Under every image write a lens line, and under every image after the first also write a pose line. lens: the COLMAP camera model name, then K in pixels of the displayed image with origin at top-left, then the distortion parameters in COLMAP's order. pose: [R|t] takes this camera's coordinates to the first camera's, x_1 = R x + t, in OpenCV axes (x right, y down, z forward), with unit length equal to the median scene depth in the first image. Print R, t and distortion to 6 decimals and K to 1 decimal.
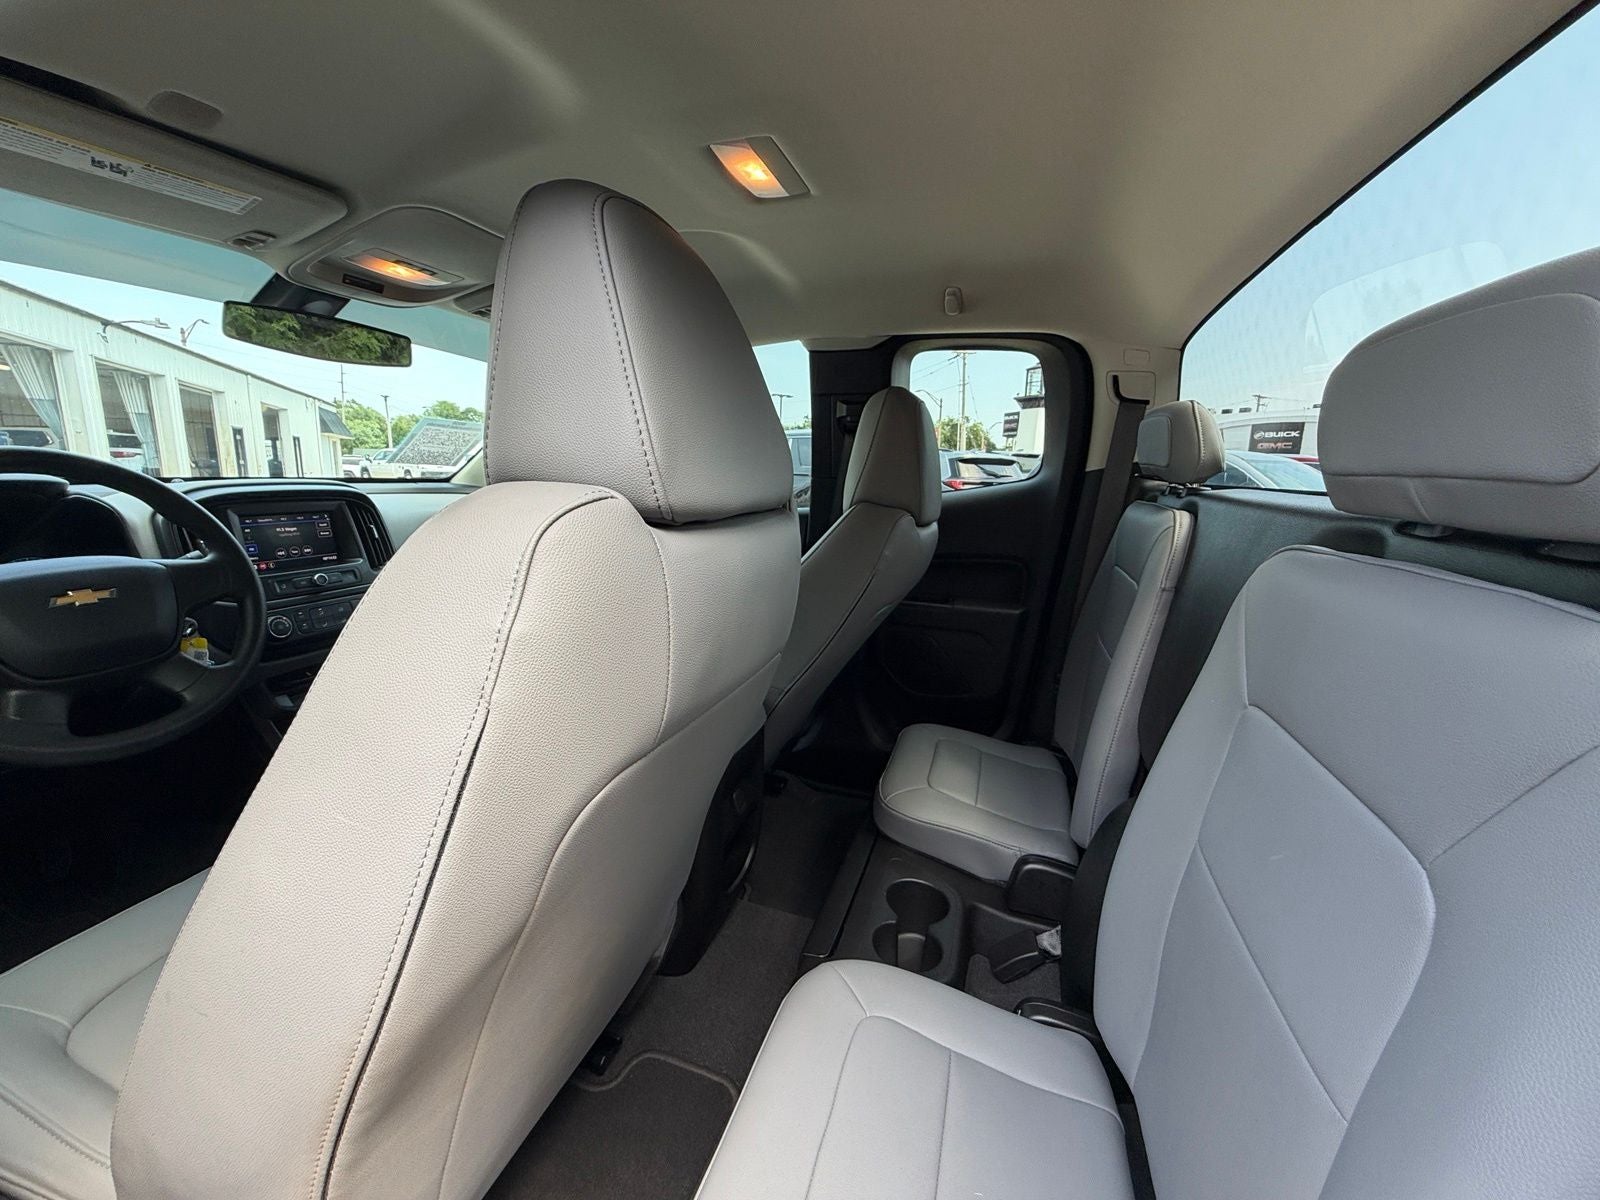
lens RADIAL K [[640.3, 0, 793.4], [0, 640.3, 594.9], [0, 0, 1]] dist [-0.001030, -0.000330]
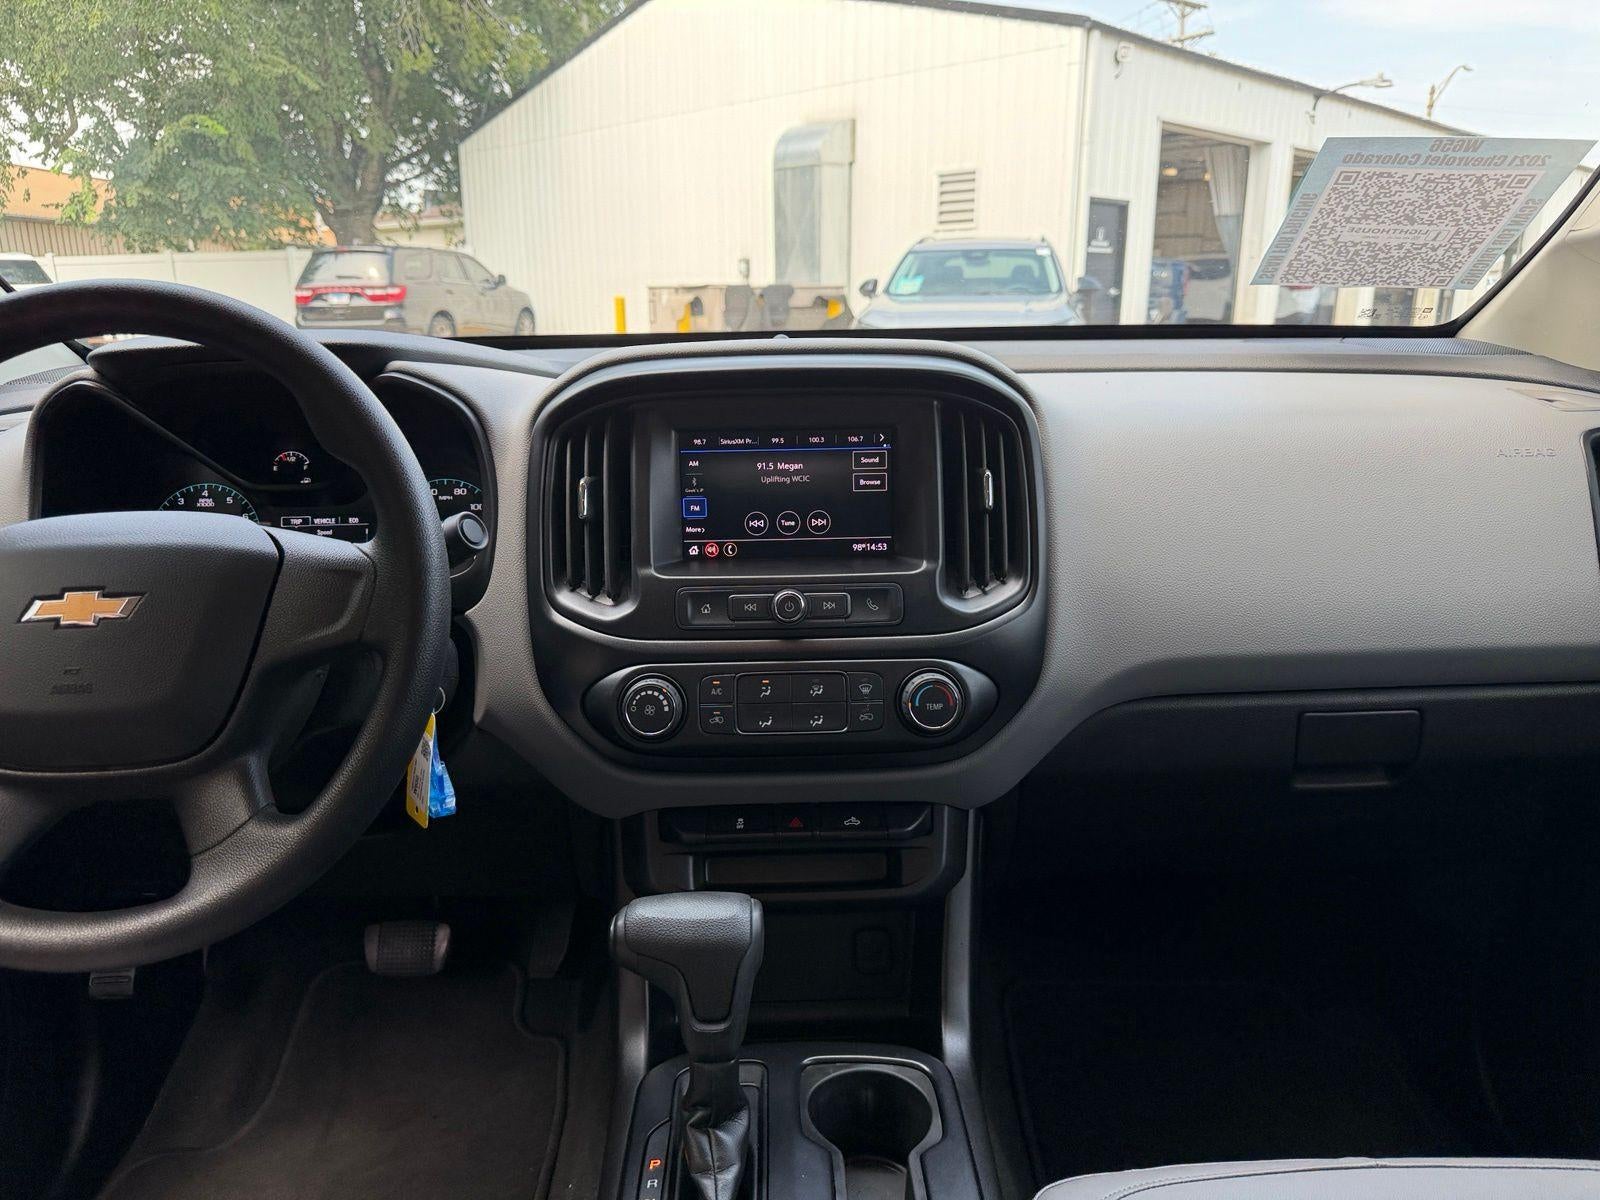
lens RADIAL K [[1135.0, 0, 800.0], [0, 1135.0, 600.0], [0, 0, 1]] dist [0.026173, -0.058308]
pose [[0.339218, 0.220189, -0.914575, -0.101624], [-0.160920, 0.971472, 0.174201, -0.138399], [0.926842, 0.088082, 0.364974, 0.707174]]
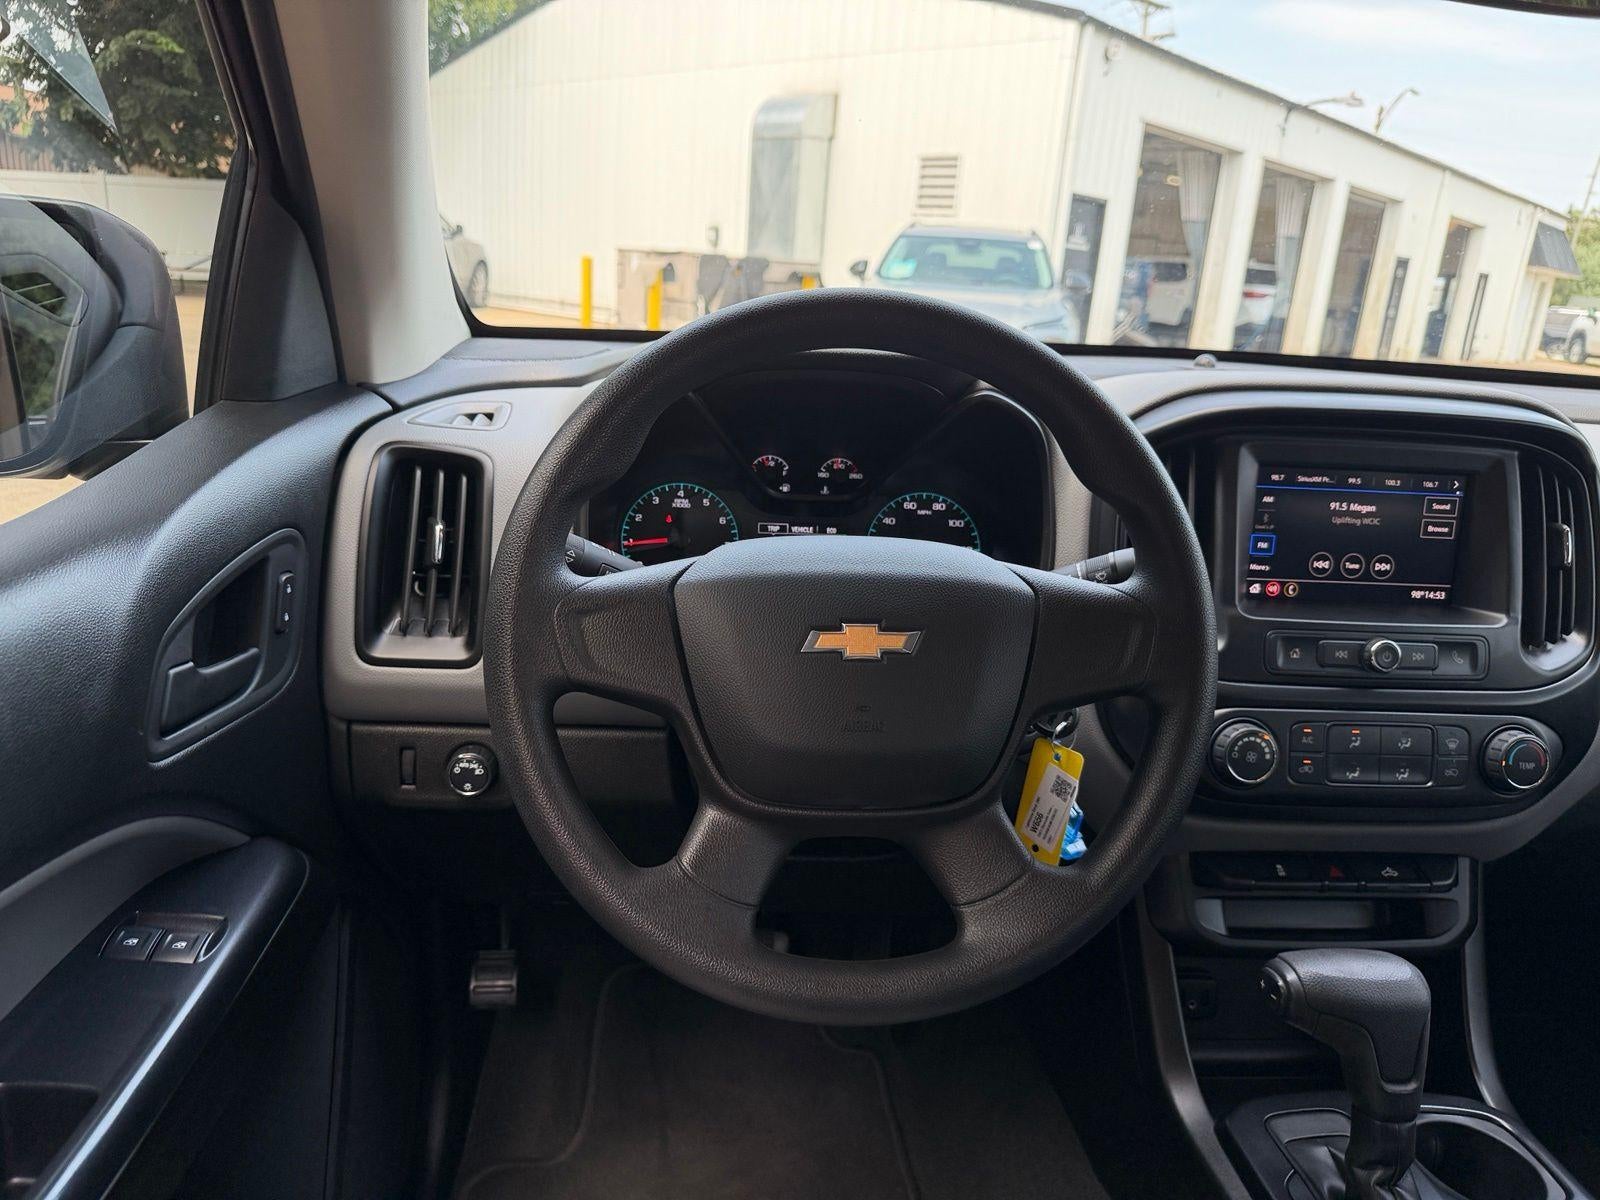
lens RADIAL K [[1137.0, 0, 792.3], [0, 1137.0, 615.5], [0, 0, 1]] dist [0.002204, -0.015772]
pose [[0.384655, 0.272166, -0.882024, -0.270806], [-0.227279, 0.954051, 0.195273, -0.091119], [0.894642, 0.125353, 0.428838, 0.373684]]
